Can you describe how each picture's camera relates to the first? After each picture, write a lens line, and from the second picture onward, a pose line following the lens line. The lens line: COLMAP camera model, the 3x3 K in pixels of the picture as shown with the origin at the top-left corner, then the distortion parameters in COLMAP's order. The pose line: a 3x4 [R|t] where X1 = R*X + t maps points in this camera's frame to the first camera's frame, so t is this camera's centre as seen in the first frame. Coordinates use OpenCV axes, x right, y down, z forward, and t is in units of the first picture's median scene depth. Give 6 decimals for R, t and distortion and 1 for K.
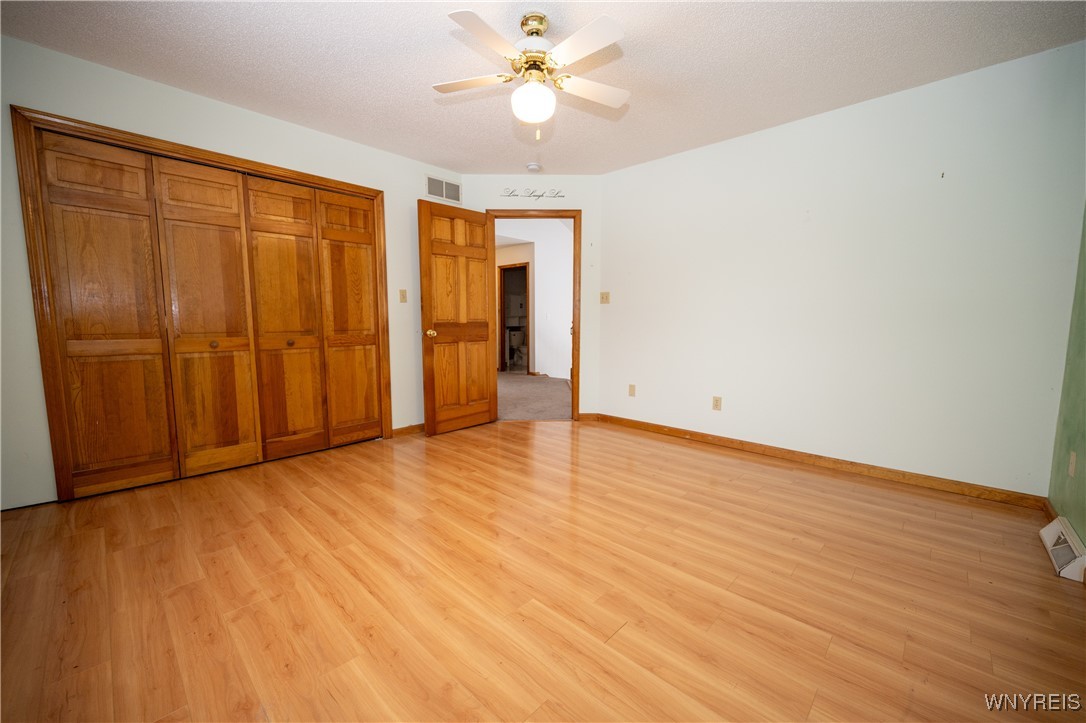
lens RADIAL K [[426.9, 0, 546.1], [0, 426.9, 363.3], [0, 0, 1]] dist [-0.000107, -0.000061]
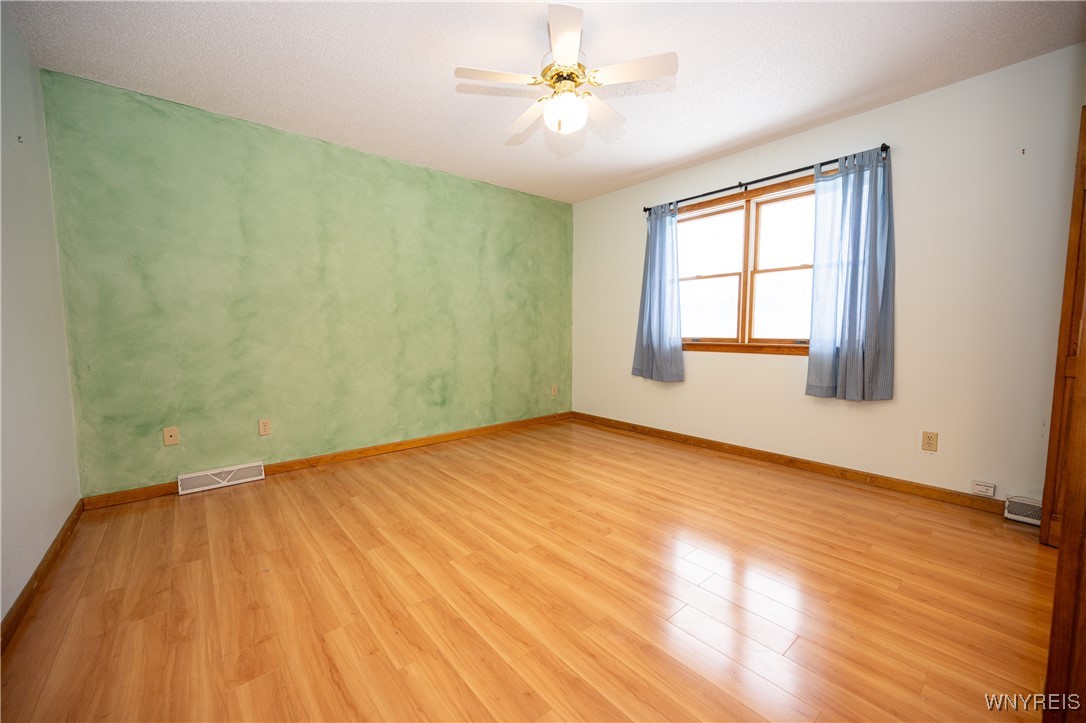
lens RADIAL K [[426.9, 0, 546.1], [0, 426.9, 363.3], [0, 0, 1]] dist [-0.000107, -0.000061]
pose [[-0.993650, -0.008109, 0.112218, -0.091548], [0.012339, 0.983529, 0.180330, -0.194909], [-0.111832, 0.180569, -0.977184, 1.875088]]
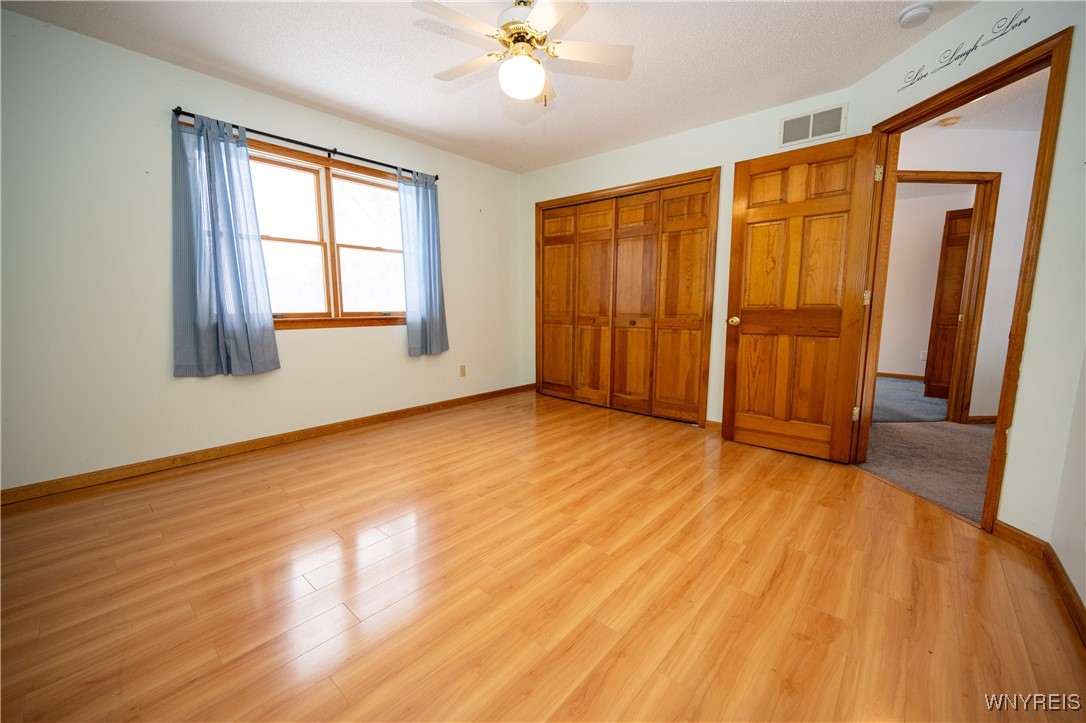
lens RADIAL K [[426.9, 0, 546.1], [0, 426.9, 363.3], [0, 0, 1]] dist [-0.000107, -0.000061]
pose [[0.035188, 0.137718, -0.989846, 0.909946], [-0.104205, 0.985566, 0.133418, -0.098861], [0.993933, 0.098453, 0.049031, 0.959195]]
